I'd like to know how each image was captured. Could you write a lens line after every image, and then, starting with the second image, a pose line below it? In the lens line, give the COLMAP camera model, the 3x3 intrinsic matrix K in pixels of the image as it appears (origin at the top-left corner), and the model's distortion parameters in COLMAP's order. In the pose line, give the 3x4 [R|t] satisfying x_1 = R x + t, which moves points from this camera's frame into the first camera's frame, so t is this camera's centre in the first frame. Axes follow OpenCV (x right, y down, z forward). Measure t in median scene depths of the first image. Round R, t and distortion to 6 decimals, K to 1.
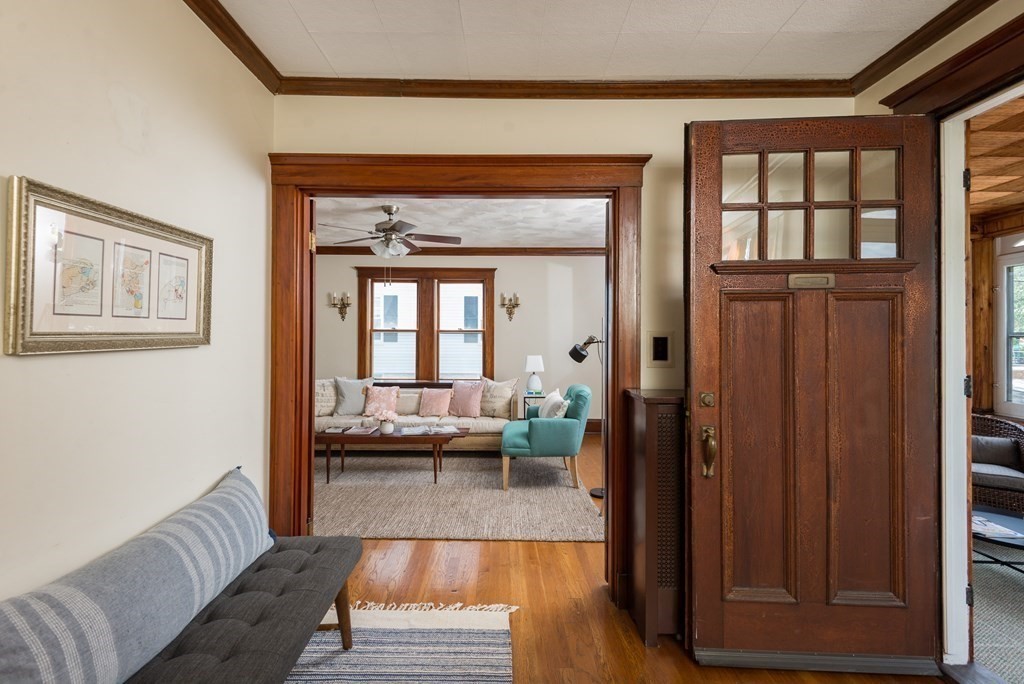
lens RADIAL K [[469.7, 0, 504.8], [0, 469.7, 336.7], [0, 0, 1]] dist [0.038767, -0.020042]
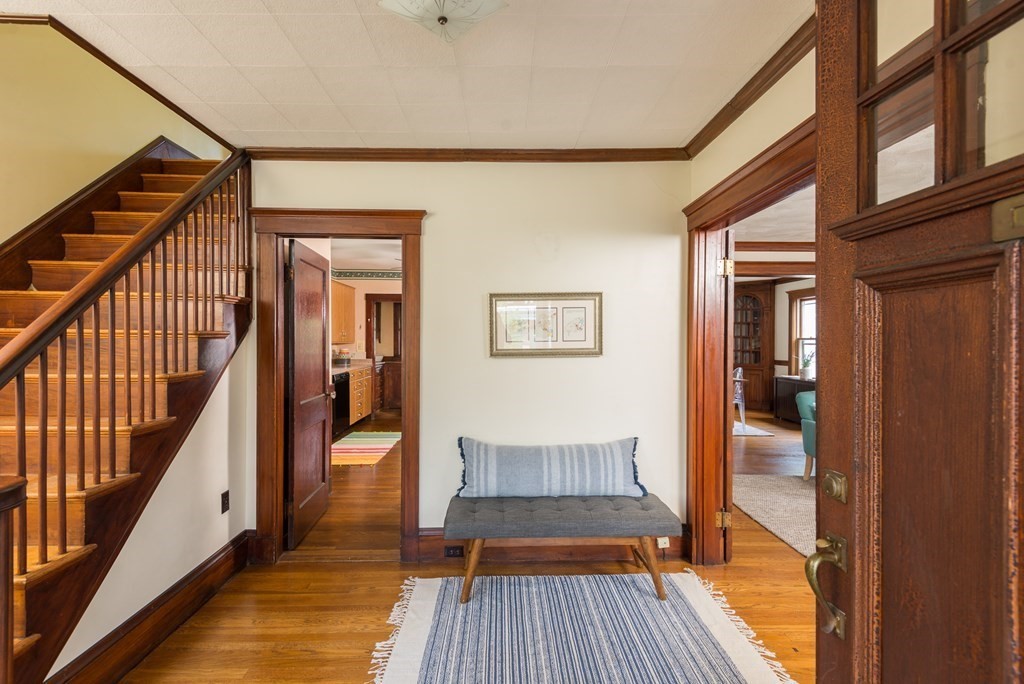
lens RADIAL K [[477.6, 0, 499.1], [0, 477.6, 344.9], [0, 0, 1]] dist [0.036773, -0.021572]
pose [[-0.007502, 0.004989, -0.999959, 0.509863], [0.003578, 0.999981, 0.004962, -0.014142], [0.999965, -0.003541, -0.007519, 0.312737]]
